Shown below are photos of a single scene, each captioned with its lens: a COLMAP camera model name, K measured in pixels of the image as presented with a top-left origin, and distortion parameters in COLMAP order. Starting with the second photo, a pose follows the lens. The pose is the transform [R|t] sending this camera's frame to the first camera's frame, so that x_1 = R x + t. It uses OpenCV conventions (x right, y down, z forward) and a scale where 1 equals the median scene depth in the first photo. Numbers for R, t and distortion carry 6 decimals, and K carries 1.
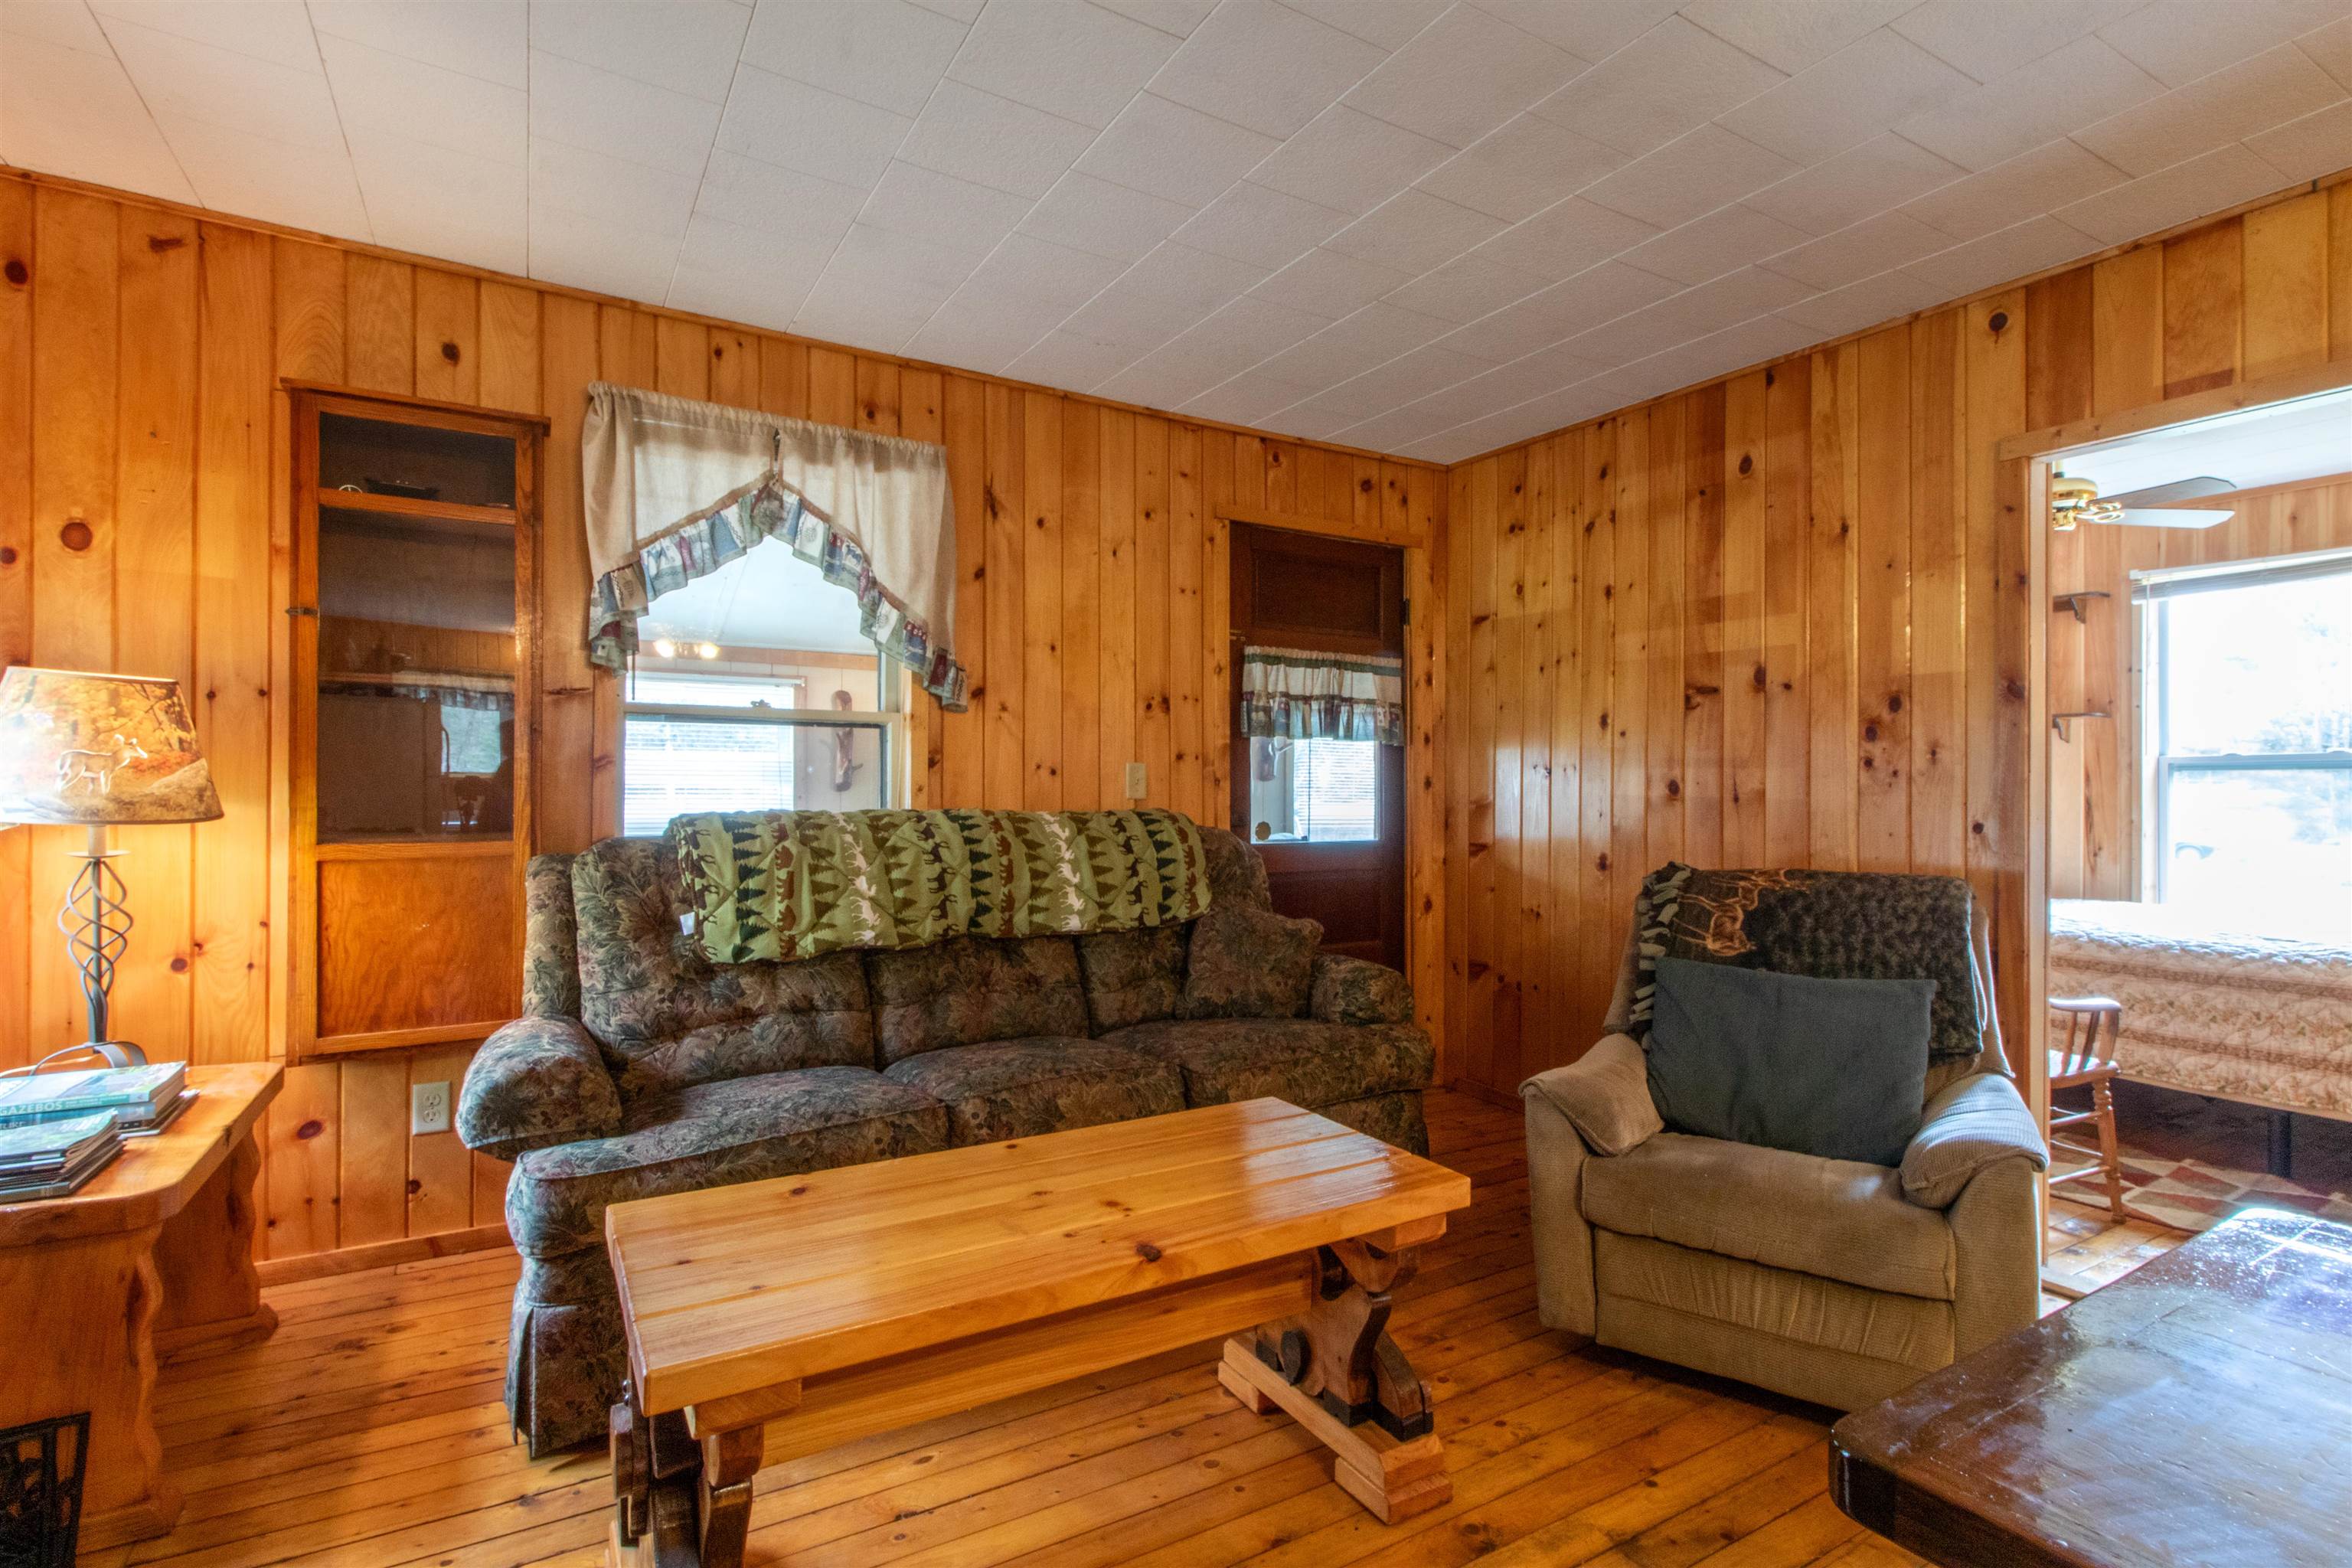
lens RADIAL K [[1123.3, 0, 1196.9], [0, 1123.3, 780.9], [0, 0, 1]] dist [-0.001563, -0.000025]
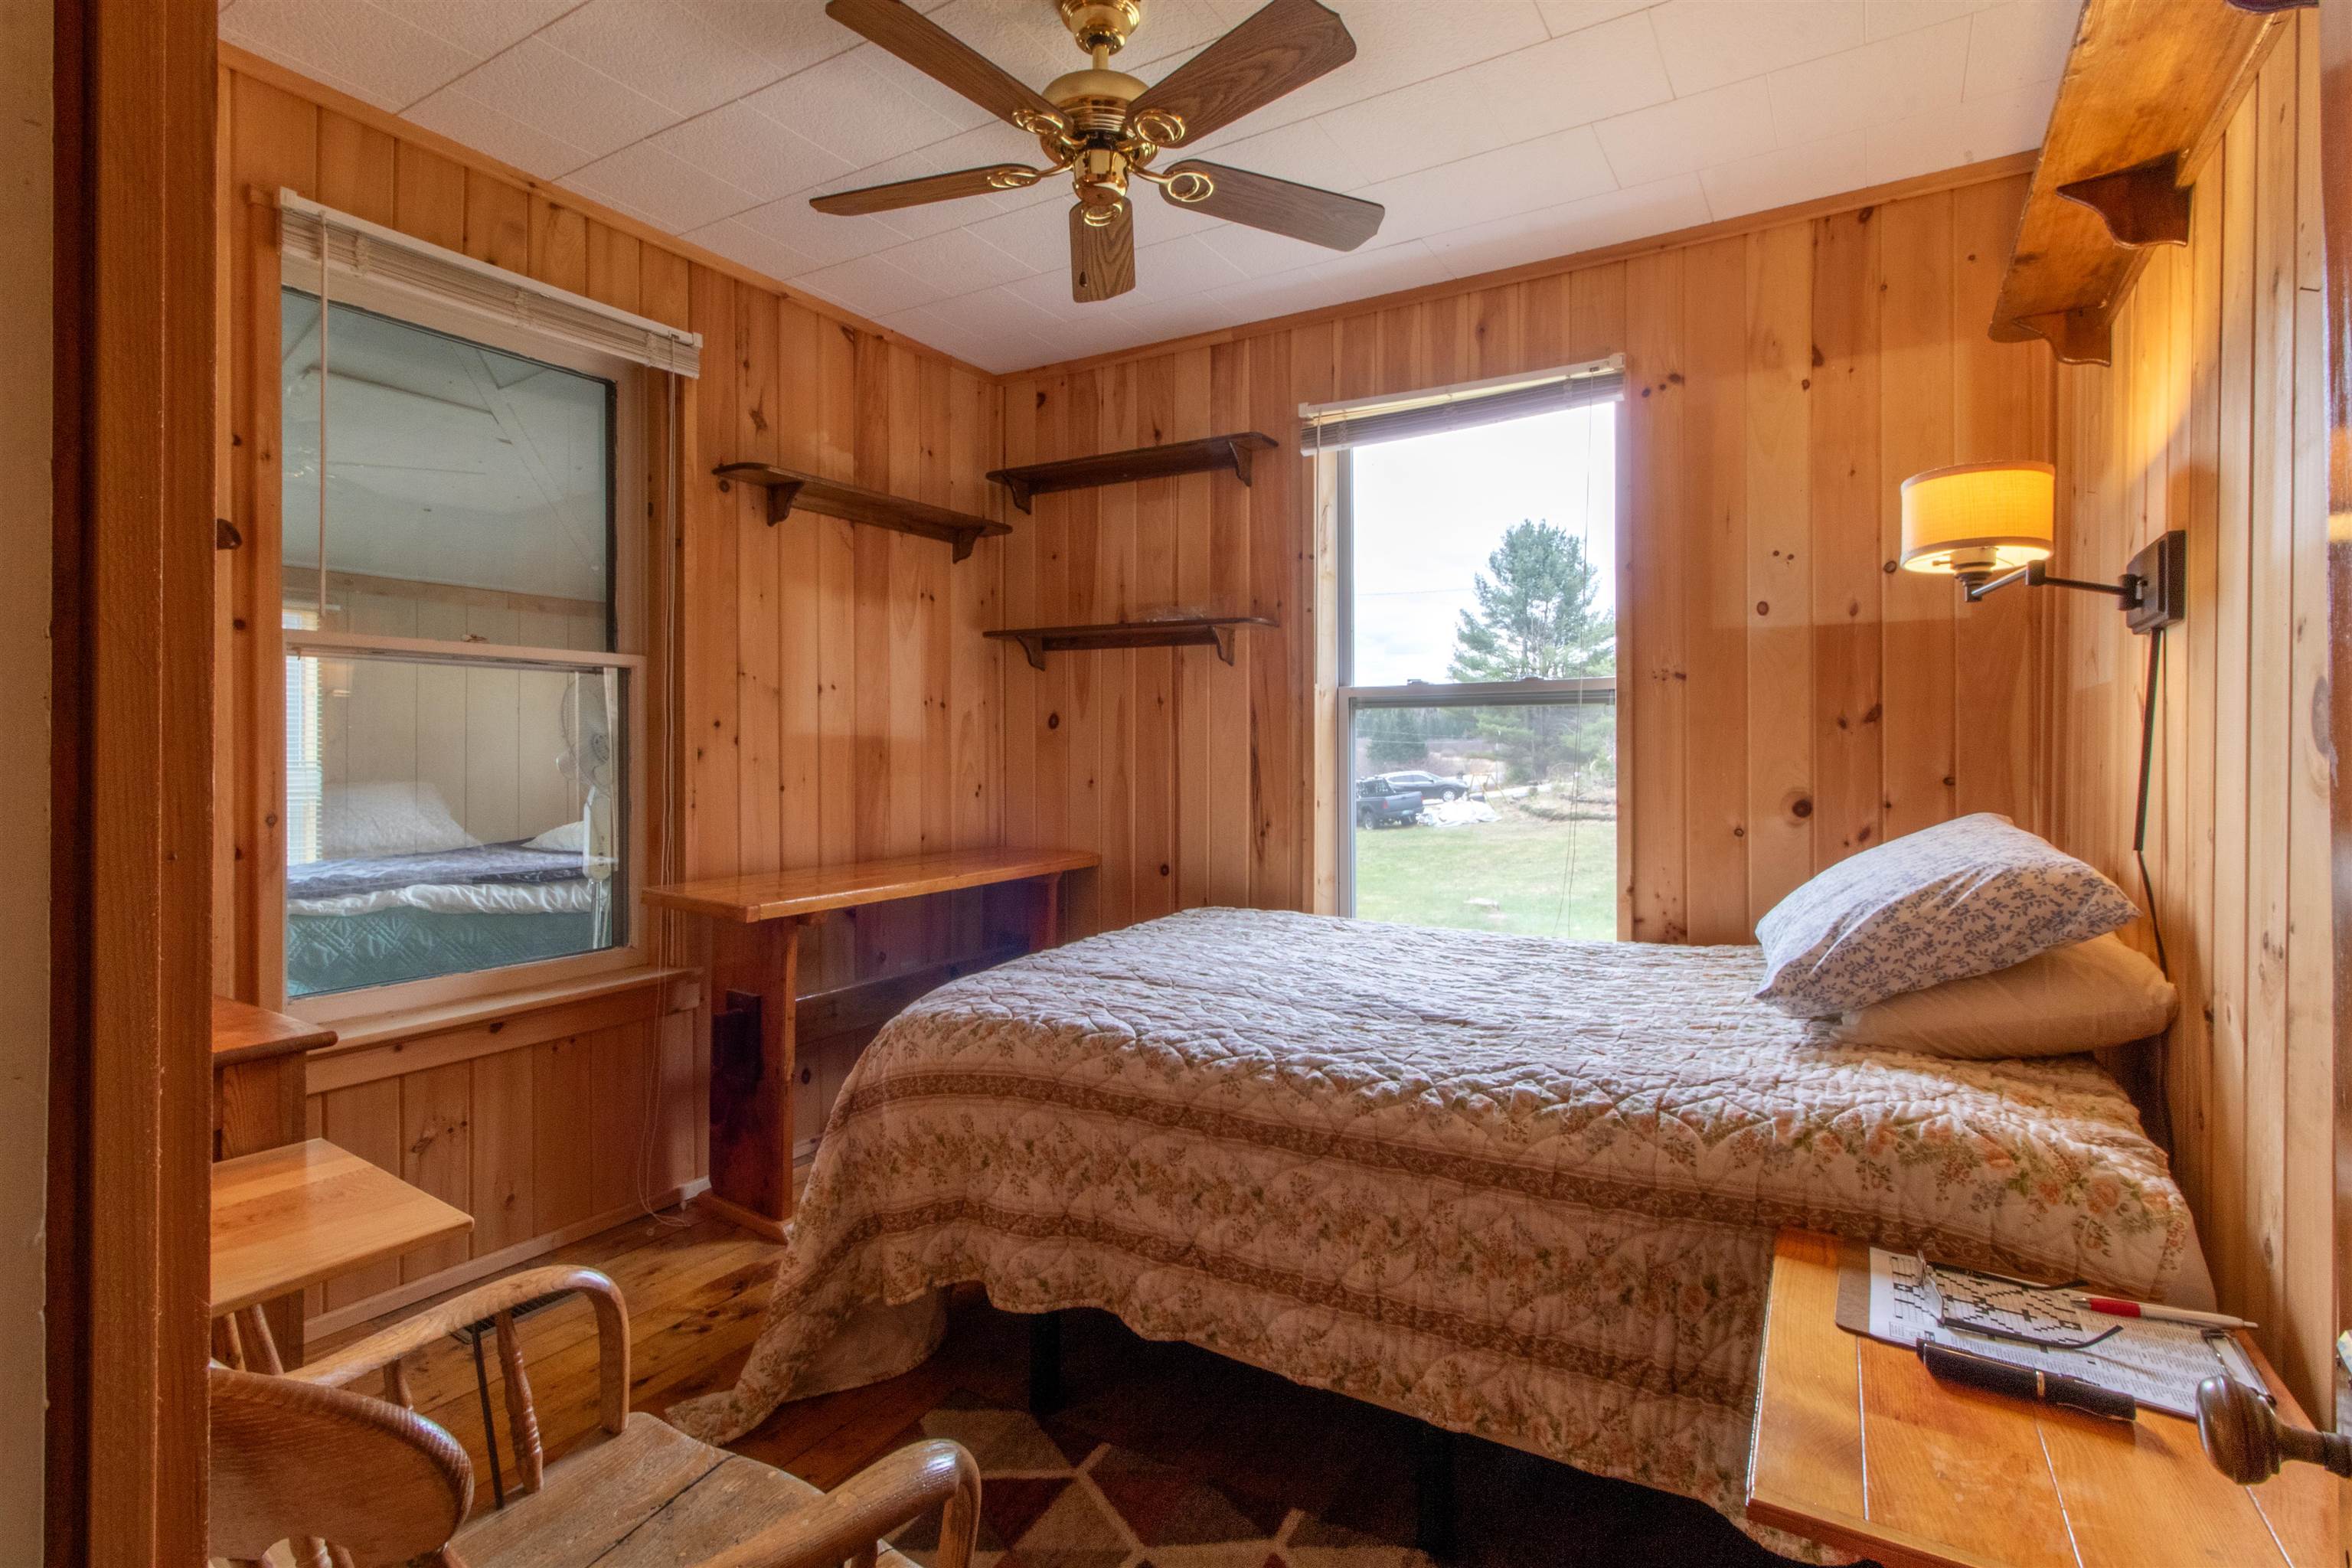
lens RADIAL K [[1119.1, 0, 1173.3], [0, 1119.1, 730.9], [0, 0, 1]] dist [-0.002487, -0.000228]
pose [[0.886786, 0.002699, 0.462172, 0.641037], [-0.000717, 0.999990, -0.004463, 0.011145], [-0.462180, 0.003626, 0.886779, 0.624494]]
